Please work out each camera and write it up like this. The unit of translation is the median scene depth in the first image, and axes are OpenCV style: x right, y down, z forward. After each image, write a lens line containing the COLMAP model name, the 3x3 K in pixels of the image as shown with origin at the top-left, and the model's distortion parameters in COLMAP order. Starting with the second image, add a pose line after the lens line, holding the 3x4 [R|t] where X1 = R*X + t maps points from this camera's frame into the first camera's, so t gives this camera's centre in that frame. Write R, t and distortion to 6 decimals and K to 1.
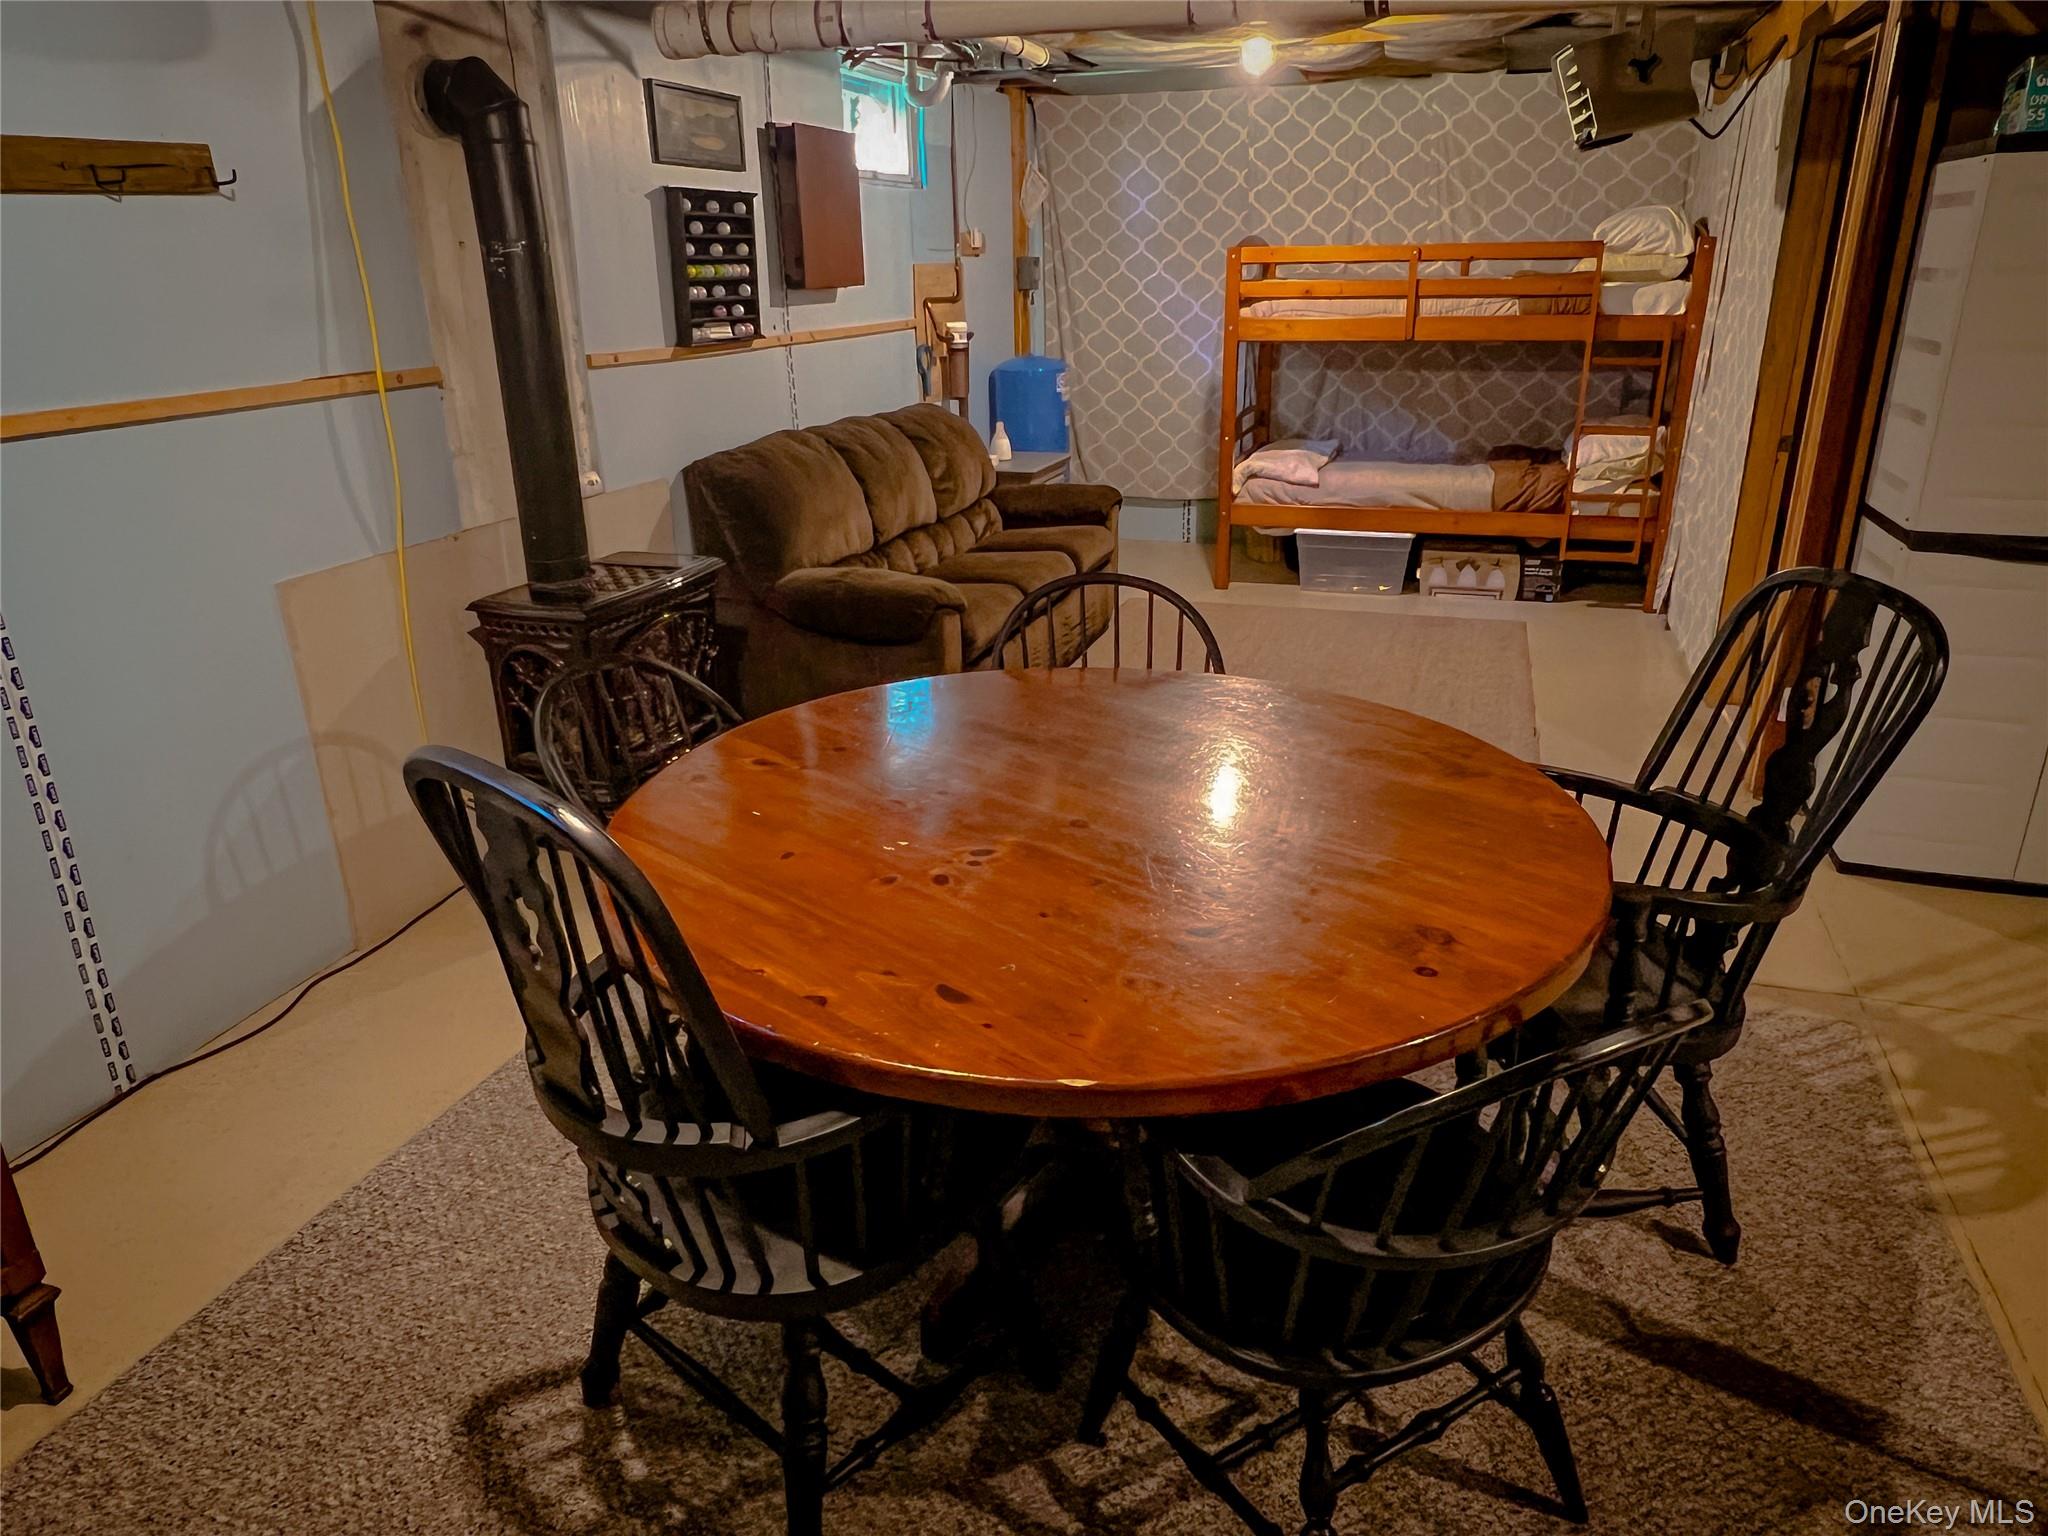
lens RADIAL K [[1343.7, 0, 1017.0], [0, 1343.7, 765.5], [0, 0, 1]] dist [0.002737, -0.000027]
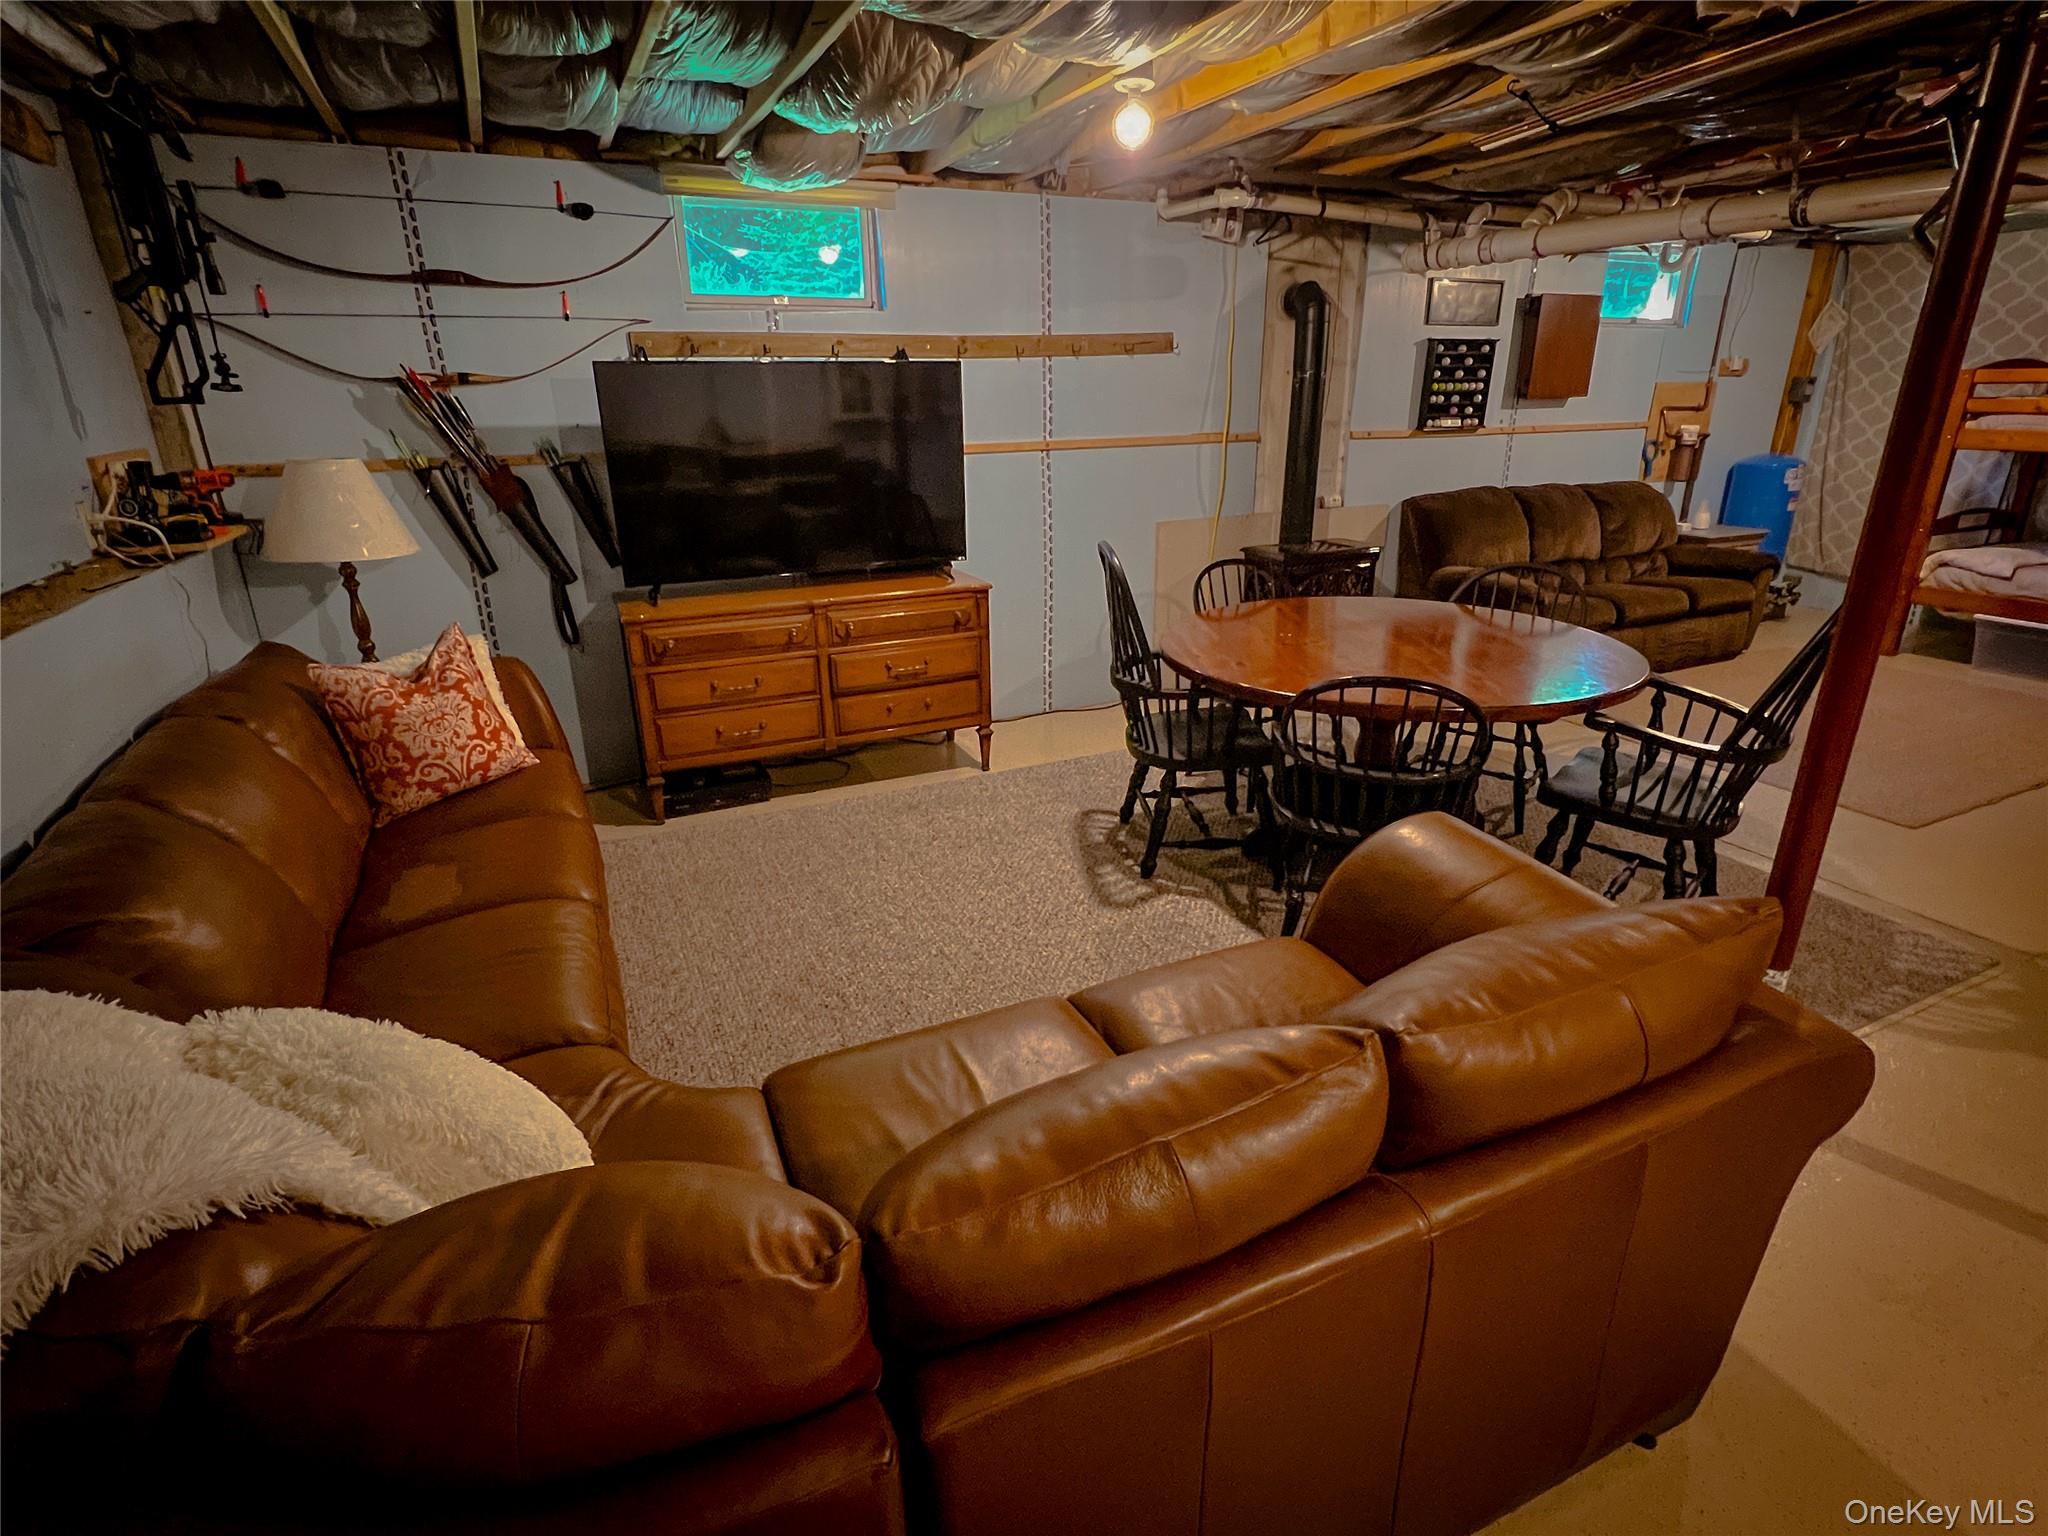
lens RADIAL K [[1025.0, 0, 1025.9], [0, 1025.0, 767.8], [0, 0, 1]] dist [-0.000692, -0.000088]
pose [[0.702677, 0.255565, -0.664026, 0.362032], [-0.250843, 0.962324, 0.104927, 0.090300], [0.665824, 0.092837, 0.740310, -0.258996]]
